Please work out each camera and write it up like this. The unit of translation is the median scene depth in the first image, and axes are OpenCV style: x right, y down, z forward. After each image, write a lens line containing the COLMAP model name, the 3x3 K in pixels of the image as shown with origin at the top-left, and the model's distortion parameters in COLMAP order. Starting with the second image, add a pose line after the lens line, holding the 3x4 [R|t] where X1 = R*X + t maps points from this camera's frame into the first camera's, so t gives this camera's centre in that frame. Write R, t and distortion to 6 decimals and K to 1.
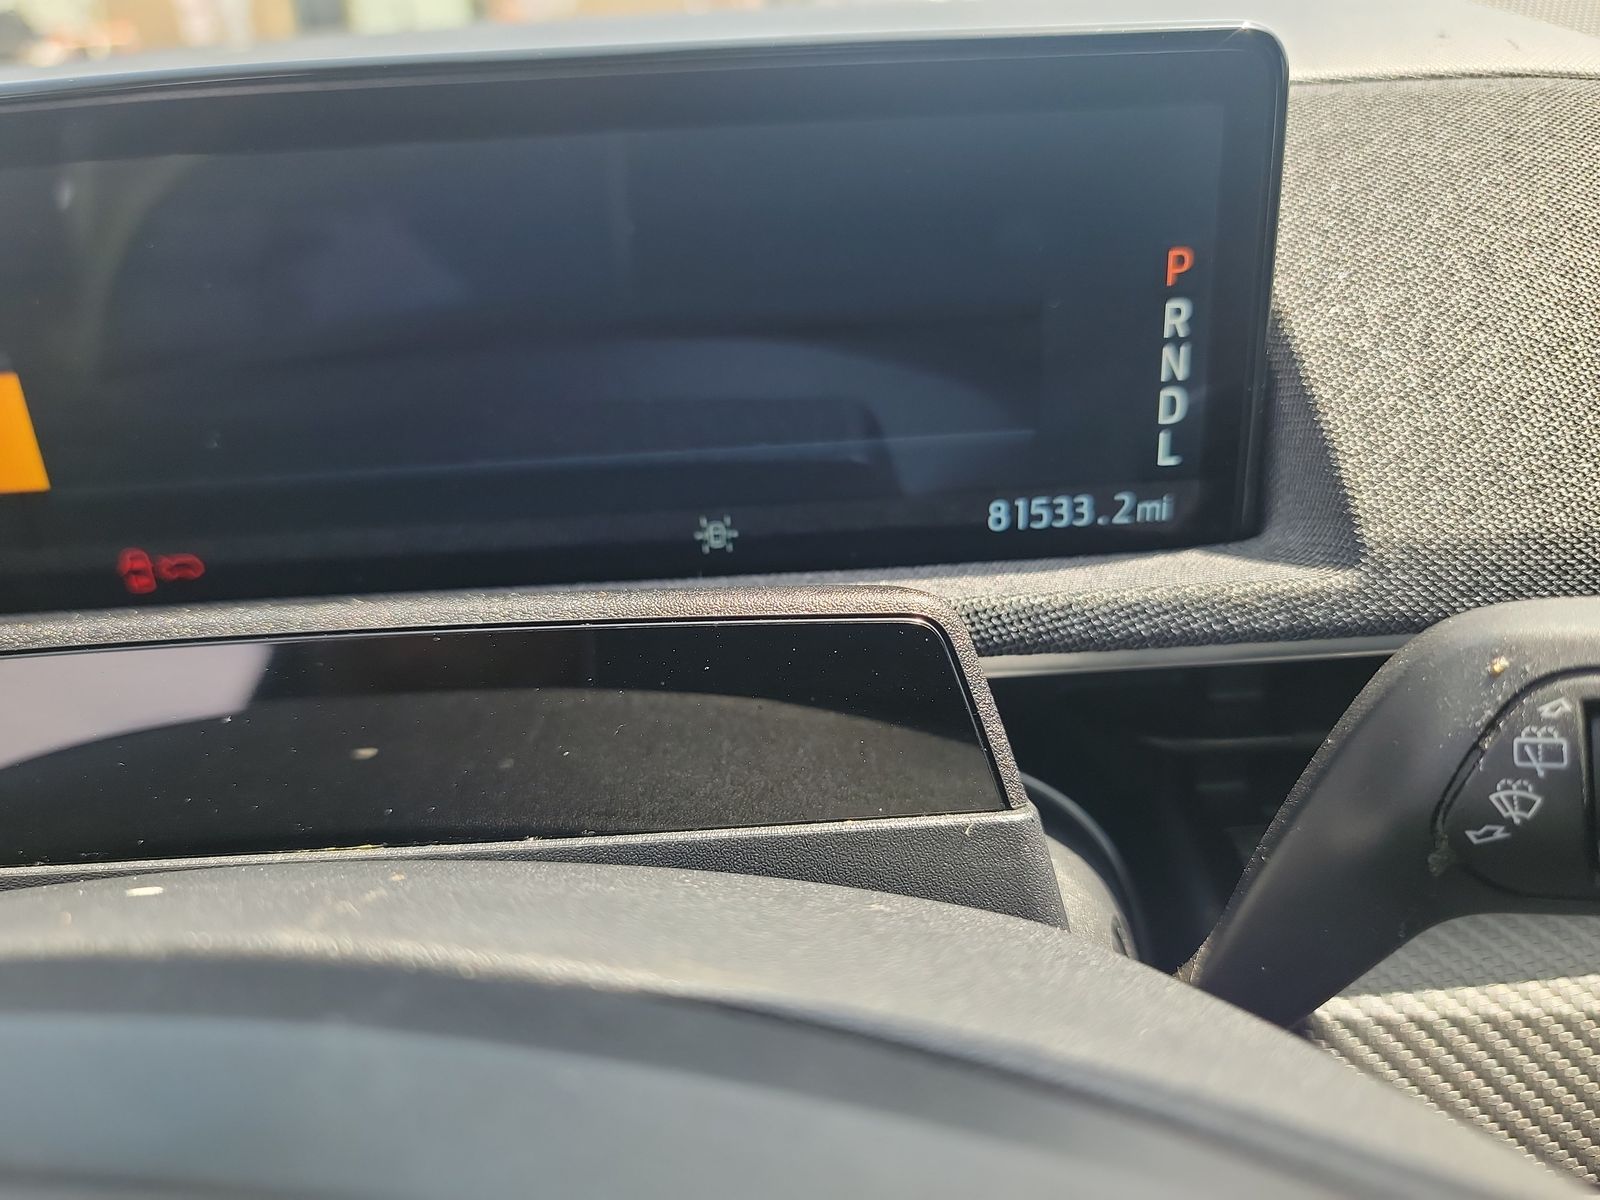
lens RADIAL K [[1129.7, 0, 804.1], [0, 1129.7, 588.5], [0, 0, 1]] dist [-0.009659, -0.001690]
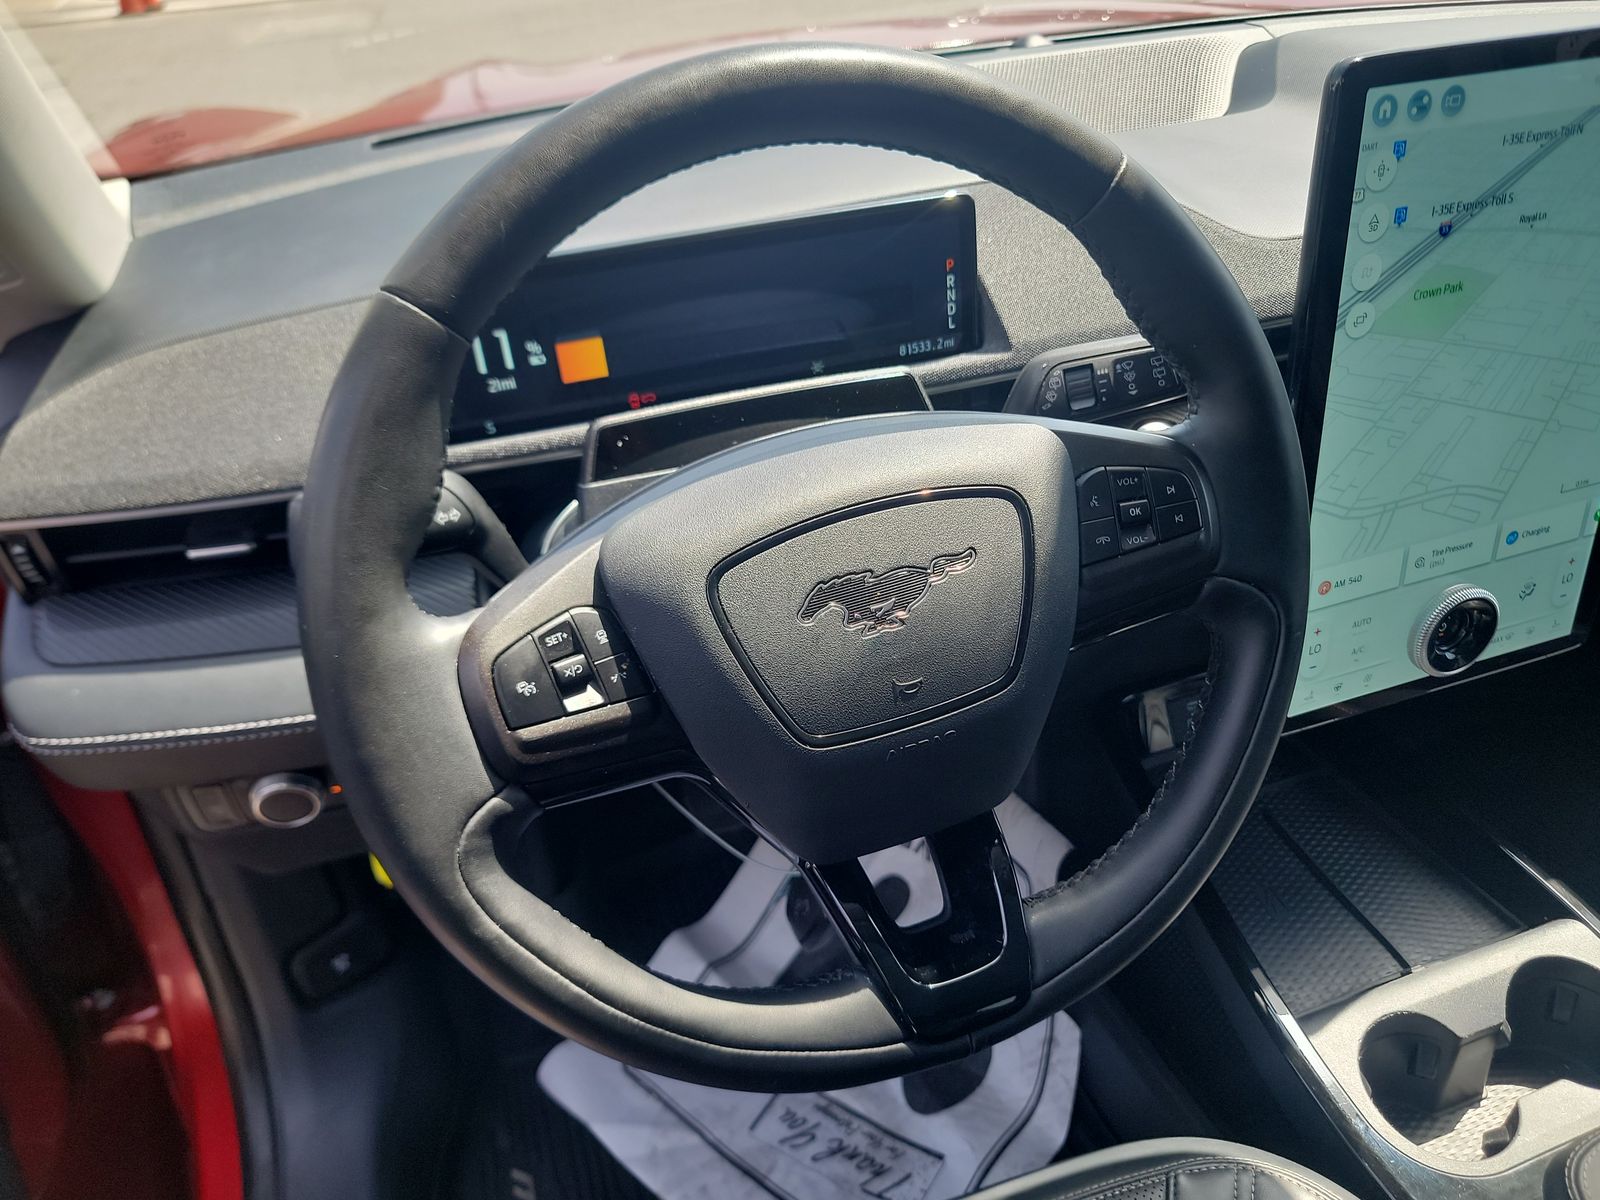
lens RADIAL K [[1129.7, 0, 794.4], [0, 1129.7, 608.0], [0, 0, 1]] dist [-0.009659, -0.001690]
pose [[0.958827, -0.166527, 0.230044, -0.976693], [0.144849, 0.983517, 0.108228, 0.261051], [-0.244275, -0.070450, 0.967144, -2.038001]]
